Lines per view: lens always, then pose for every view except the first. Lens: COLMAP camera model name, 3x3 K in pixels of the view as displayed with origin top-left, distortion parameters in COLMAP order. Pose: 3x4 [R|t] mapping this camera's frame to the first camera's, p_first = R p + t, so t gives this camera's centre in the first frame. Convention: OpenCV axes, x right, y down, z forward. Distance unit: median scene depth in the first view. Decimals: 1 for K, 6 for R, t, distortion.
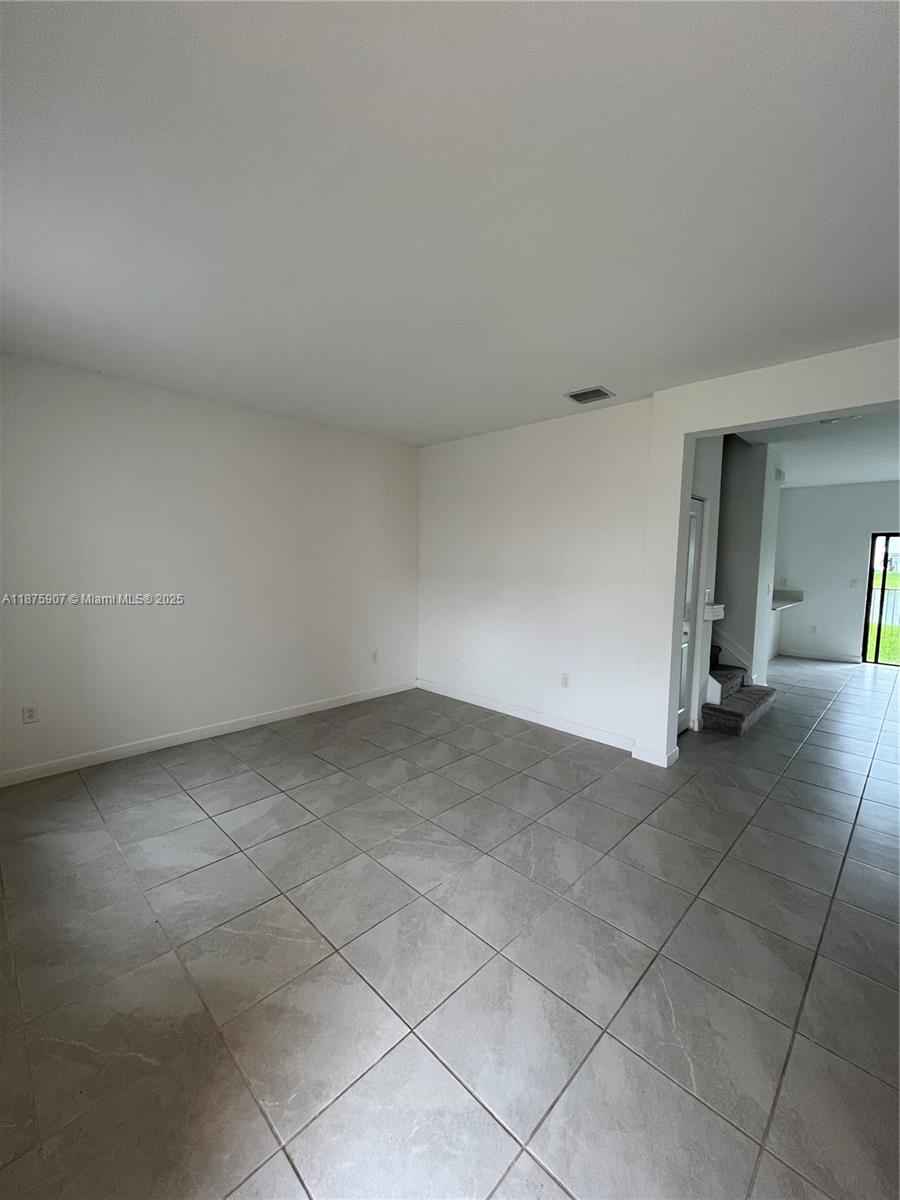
lens RADIAL K [[485.1, 0, 452.2], [0, 485.1, 599.0], [0, 0, 1]] dist [-0.001494, 0.000166]
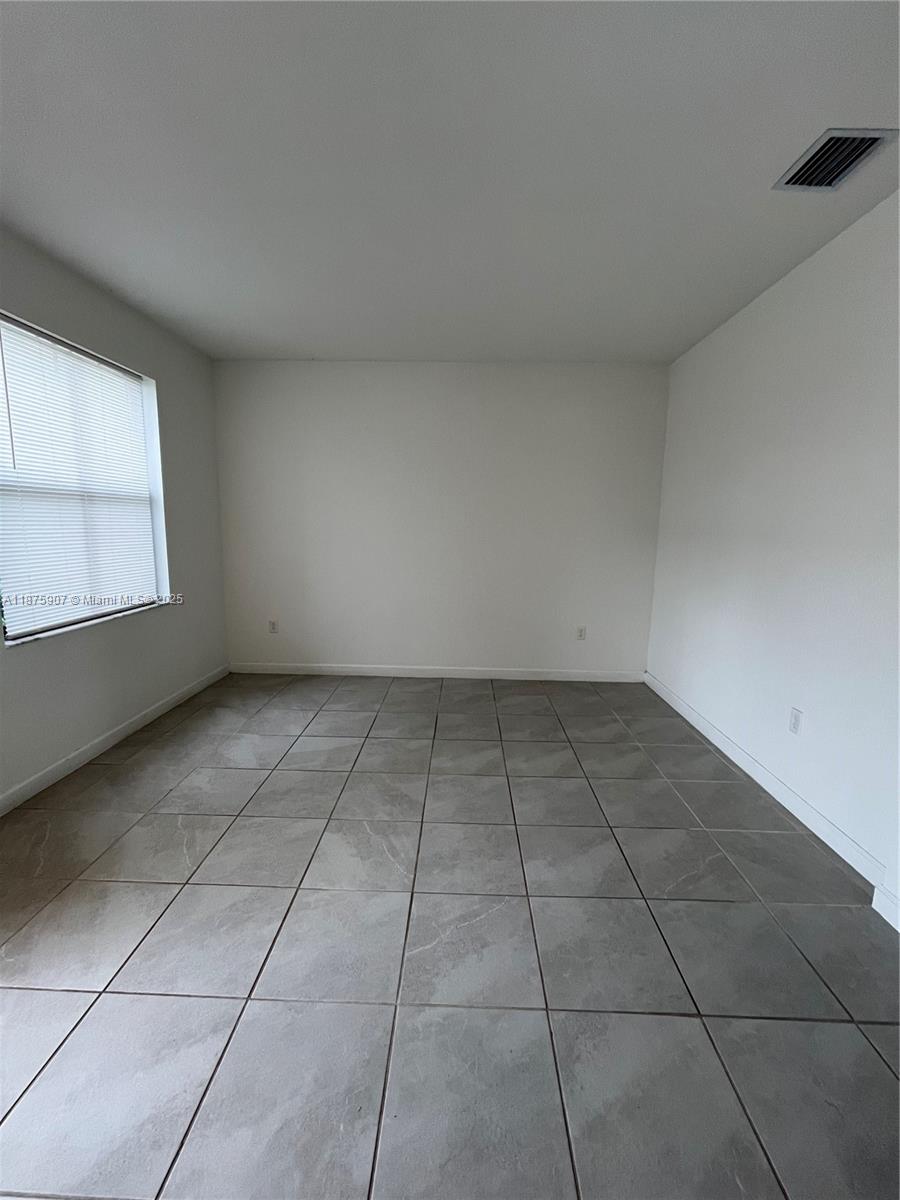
lens RADIAL K [[485.1, 0, 452.2], [0, 485.1, 599.0], [0, 0, 1]] dist [-0.001494, 0.000166]
pose [[0.677983, 0.108229, -0.727067, 0.470523], [-0.068019, 0.994095, 0.084551, 0.006340], [0.731924, -0.007870, 0.681341, 0.419134]]
